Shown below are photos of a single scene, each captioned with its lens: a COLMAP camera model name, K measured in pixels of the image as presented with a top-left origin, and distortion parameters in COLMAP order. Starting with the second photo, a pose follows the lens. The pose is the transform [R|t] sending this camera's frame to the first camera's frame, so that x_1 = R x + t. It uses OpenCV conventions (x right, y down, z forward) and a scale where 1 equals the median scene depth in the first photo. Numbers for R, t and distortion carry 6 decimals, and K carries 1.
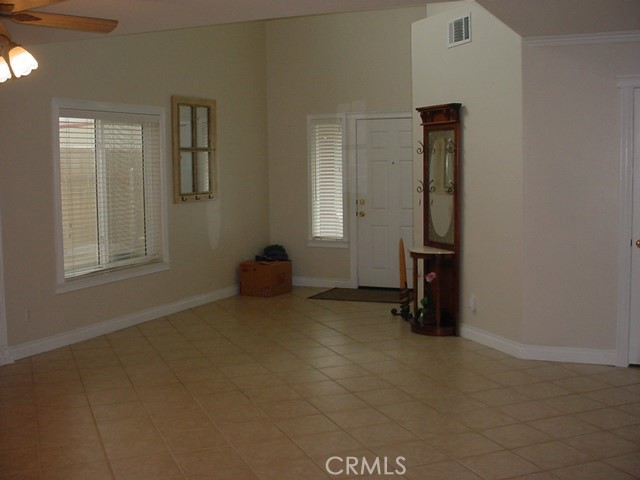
lens RADIAL K [[802.6, 0, 324.3], [0, 802.6, 239.2], [0, 0, 1]] dist [-0.205132, 0.314293]
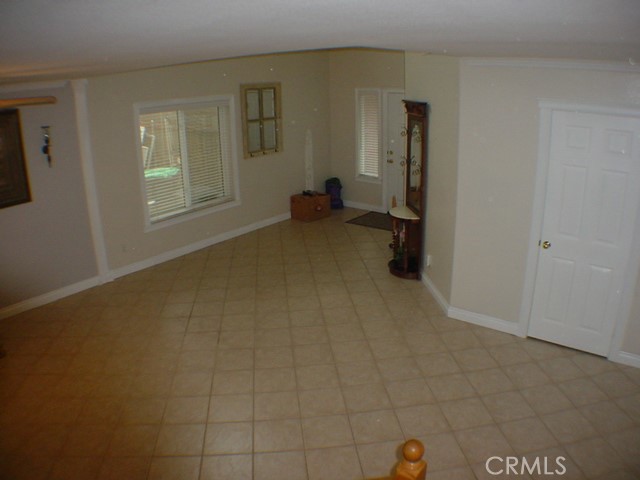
lens RADIAL K [[483.8, 0, 323.4], [0, 483.8, 238.7], [0, 0, 1]] dist [-0.274525, 0.102083]
pose [[0.967227, 0.073377, -0.243079, 0.168546], [-0.015500, 0.972611, 0.231922, -0.106134], [0.253439, -0.220554, 0.941873, 0.192207]]
